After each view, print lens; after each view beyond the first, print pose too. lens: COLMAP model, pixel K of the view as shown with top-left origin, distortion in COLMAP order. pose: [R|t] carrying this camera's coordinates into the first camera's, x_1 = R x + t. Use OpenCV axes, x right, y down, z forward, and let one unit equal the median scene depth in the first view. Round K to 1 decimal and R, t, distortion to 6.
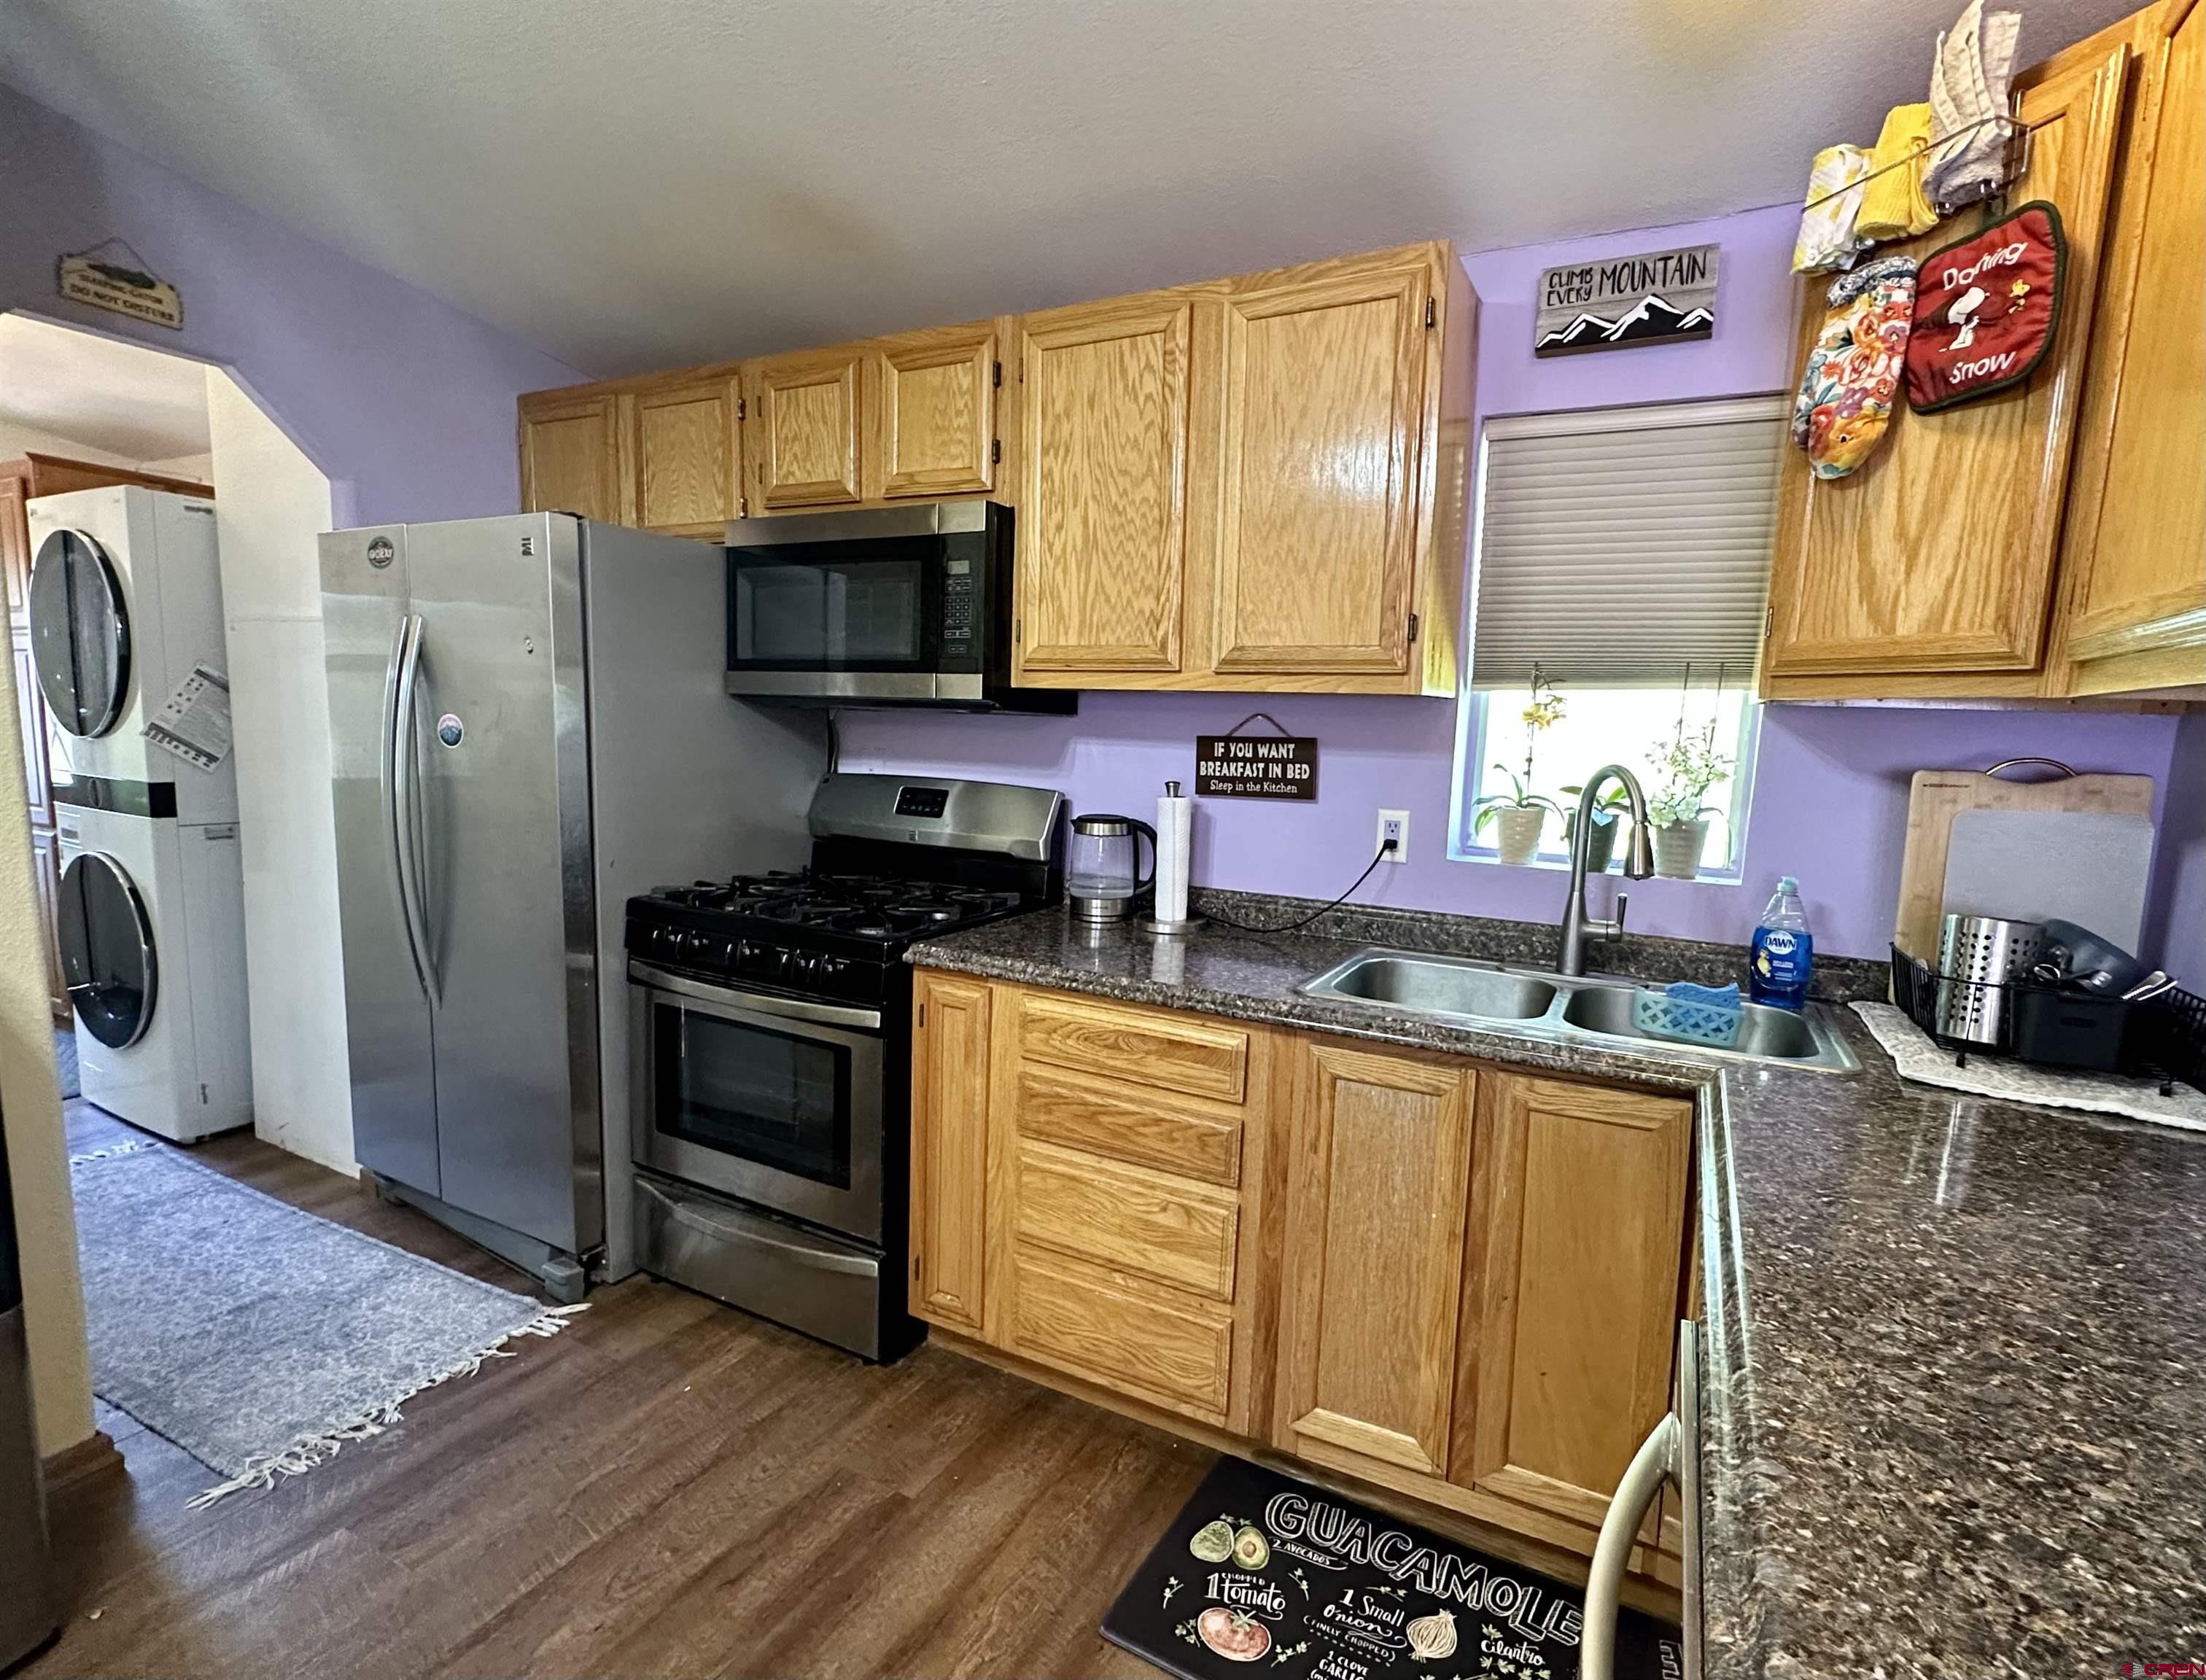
lens RADIAL K [[1056.7, 0, 1141.4], [0, 1056.7, 854.2], [0, 0, 1]] dist [-0.002998, -0.000850]
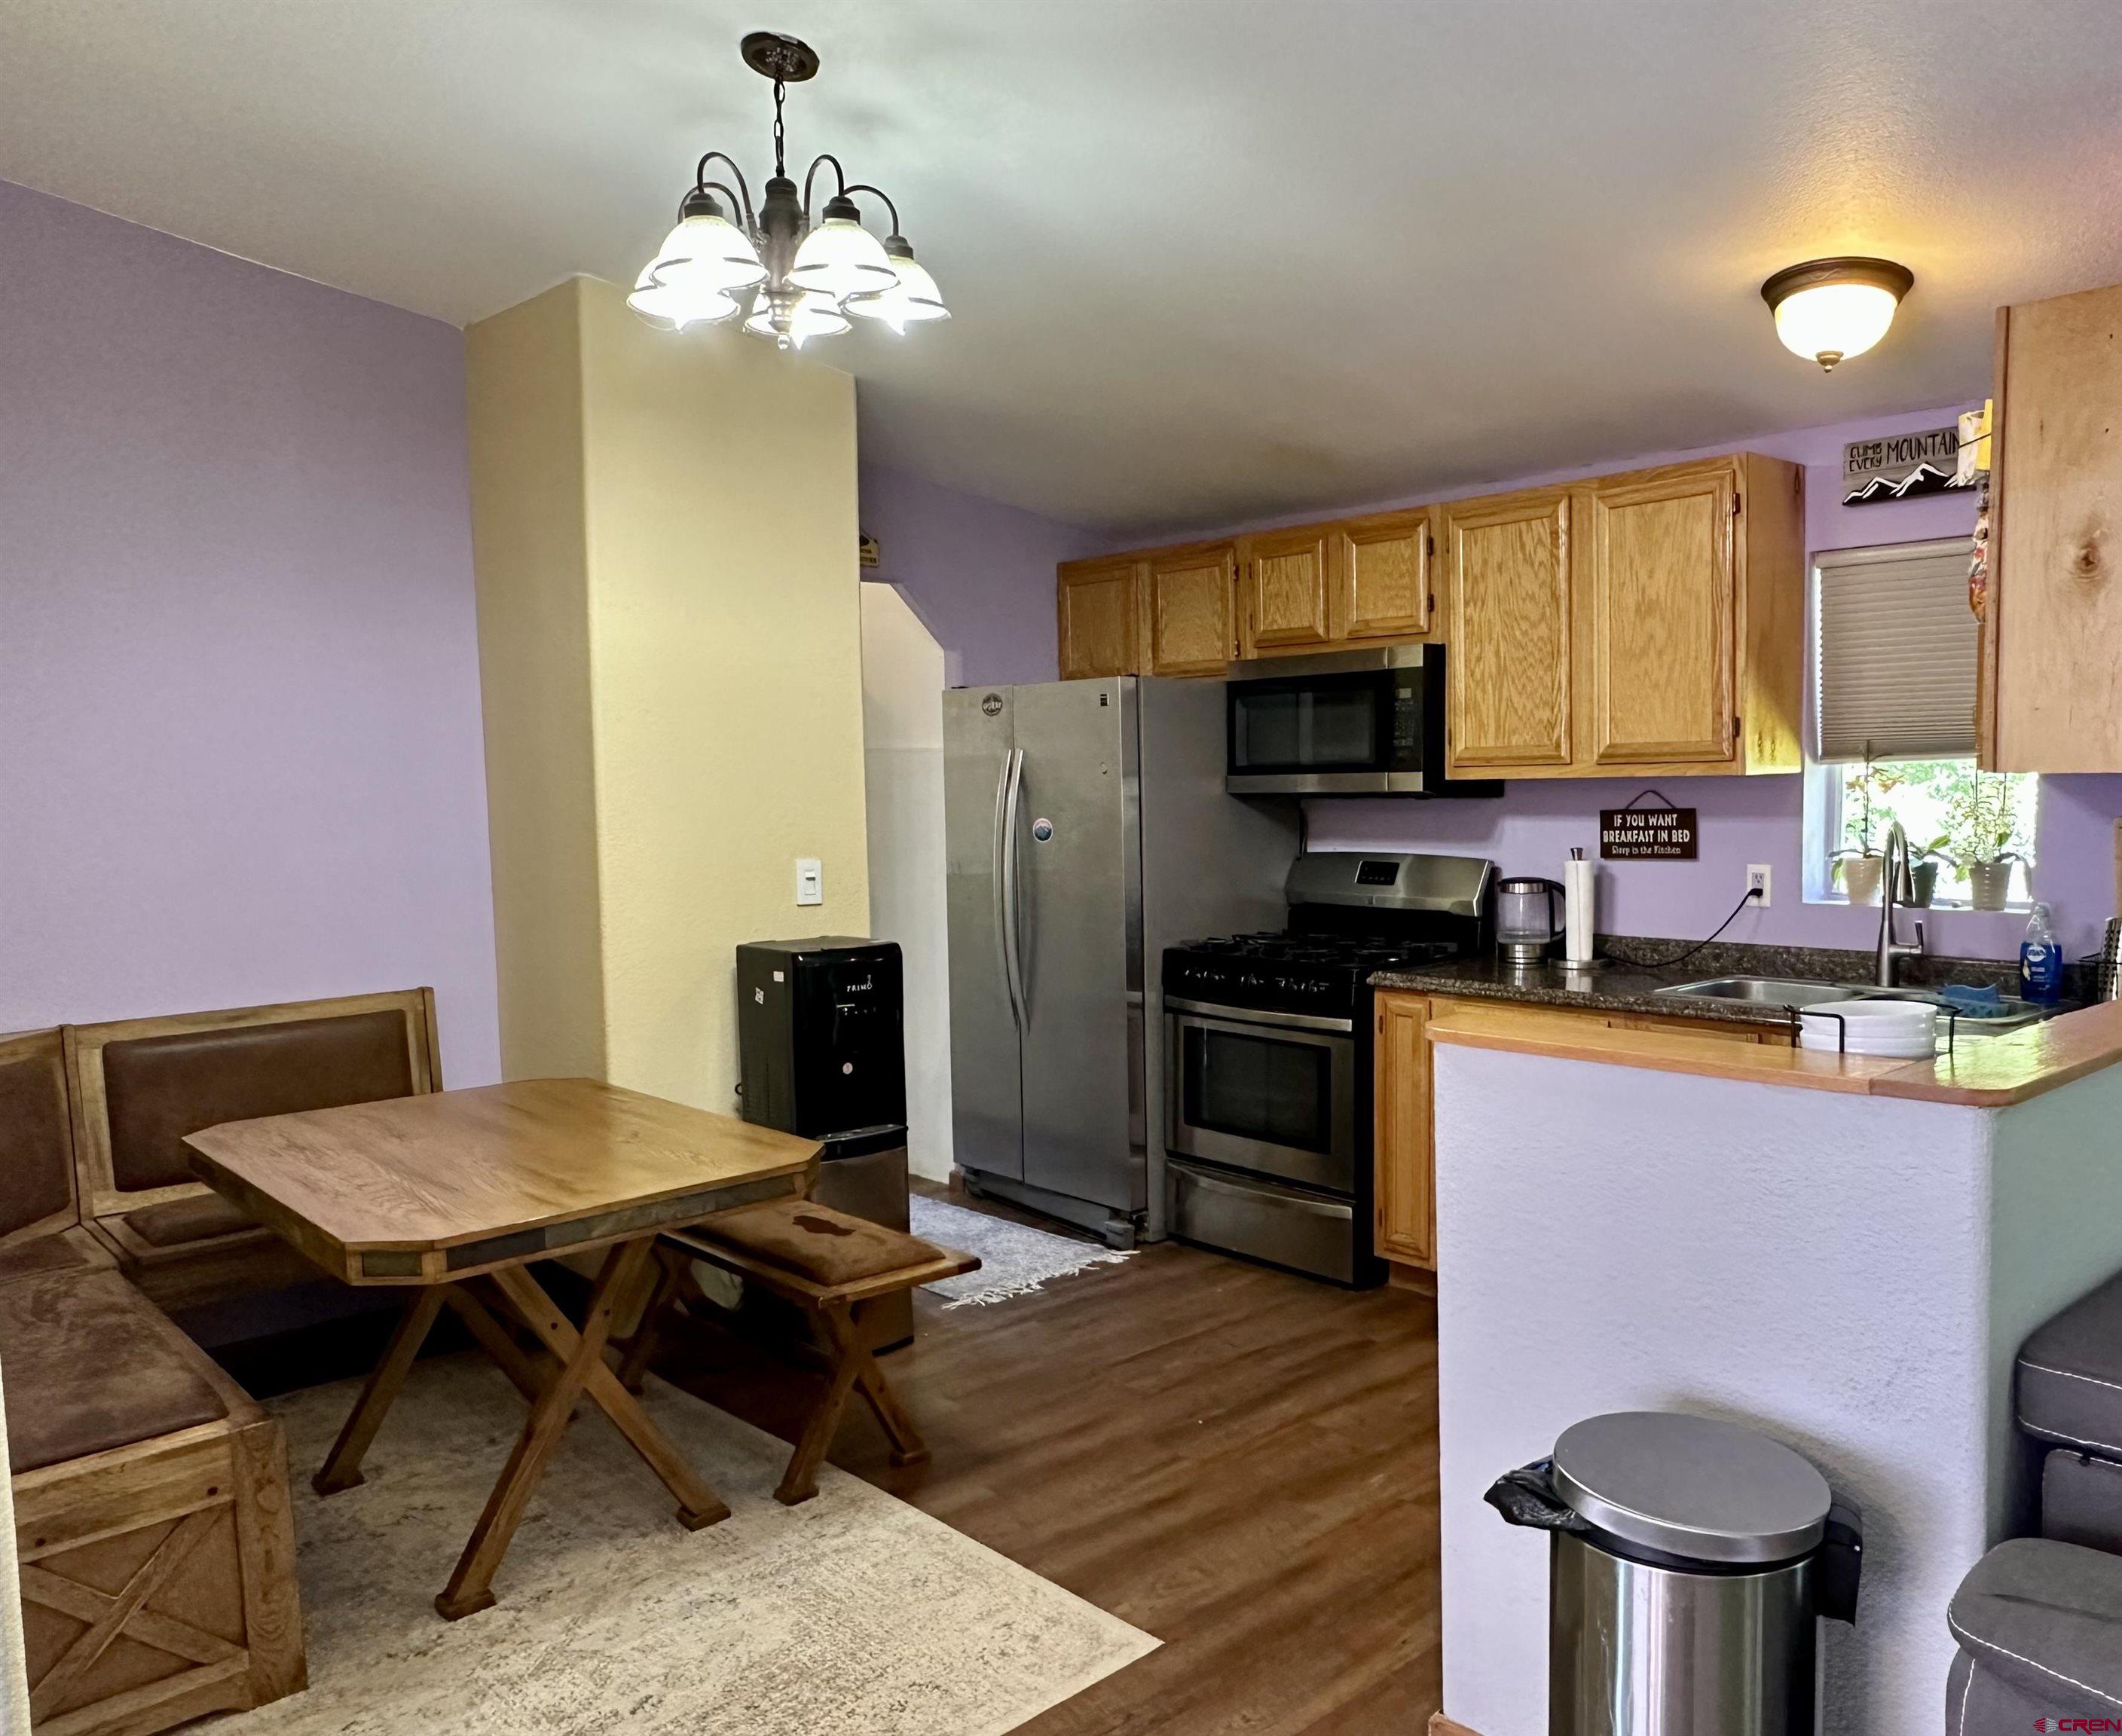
lens RADIAL K [[1600.4, 0, 1161.4], [0, 1600.4, 906.9], [0, 0, 1]] dist [-0.002385, 0.004873]
pose [[0.944081, -0.023393, -0.328881, 0.197136], [0.007415, 0.998734, -0.049752, 0.096530], [0.329629, 0.044531, 0.943060, -0.997826]]
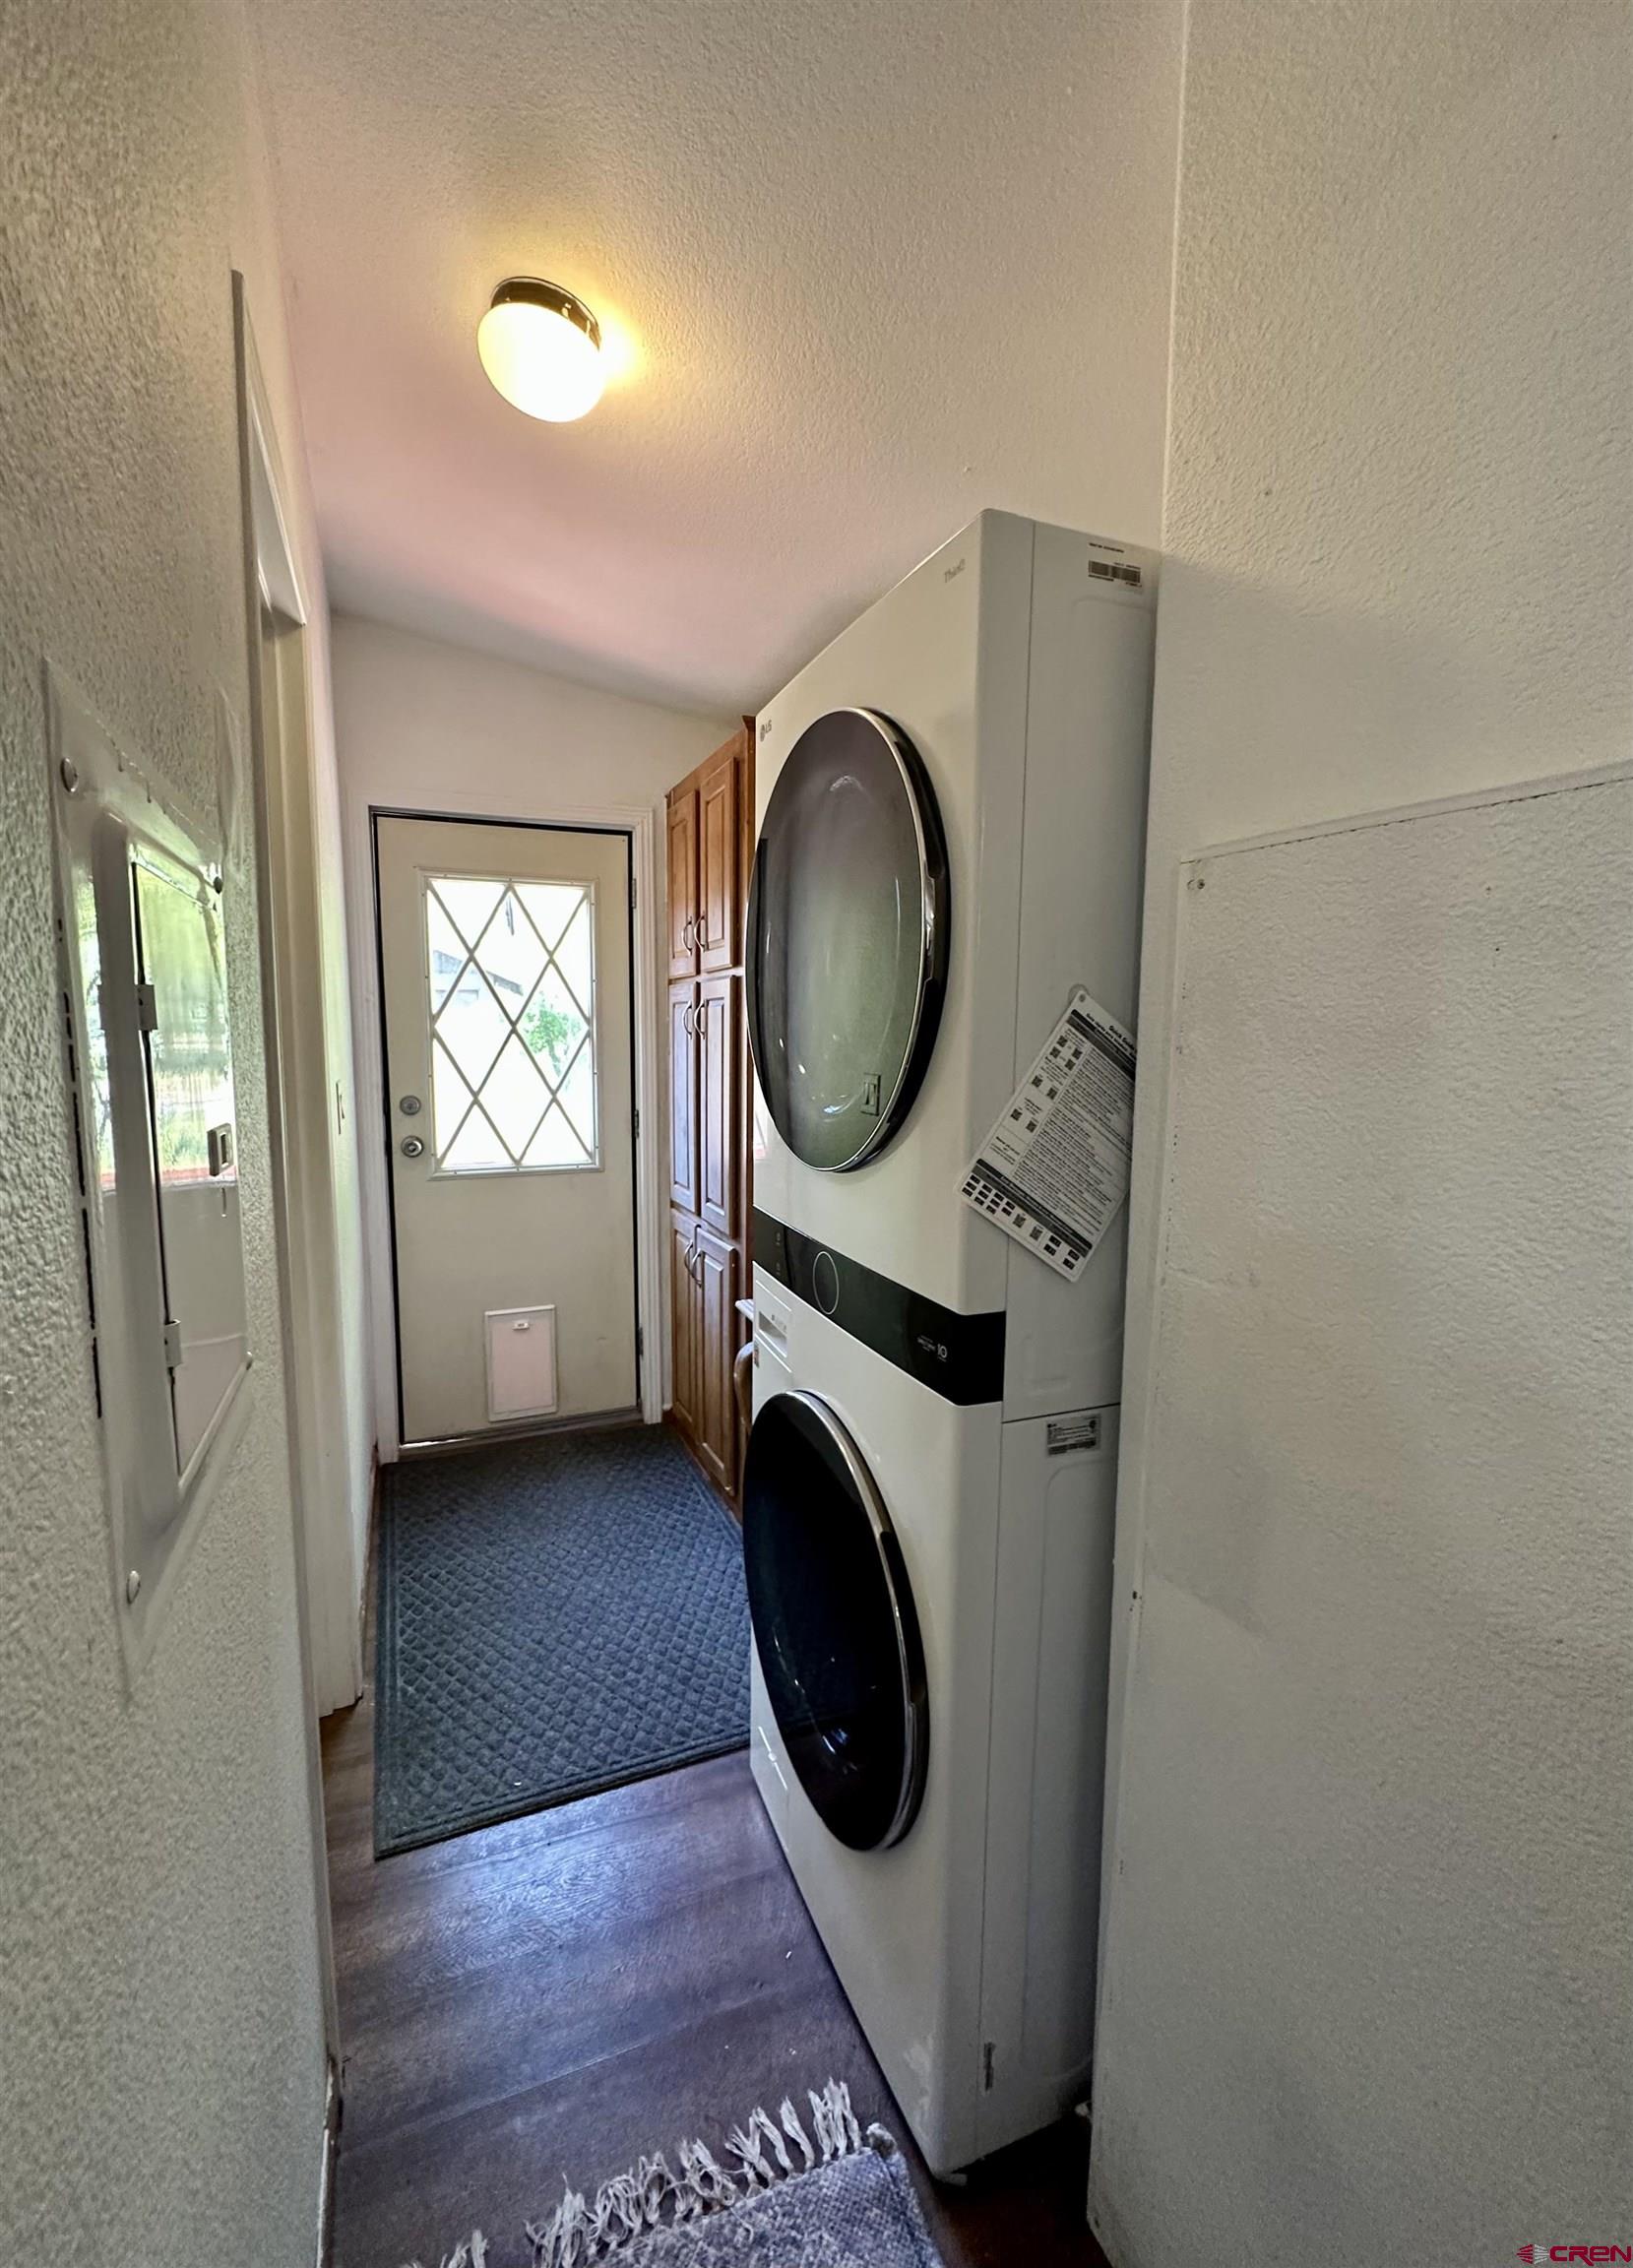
lens RADIAL K [[966.7, 0, 761.7], [0, 966.7, 1124.1], [0, 0, 1]] dist [0.001005, 0.000048]
pose [[0.735264, 0.036638, -0.676790, -1.008936], [-0.062925, 0.997915, -0.014339, -0.168223], [0.674854, 0.053130, 0.736037, 0.917298]]
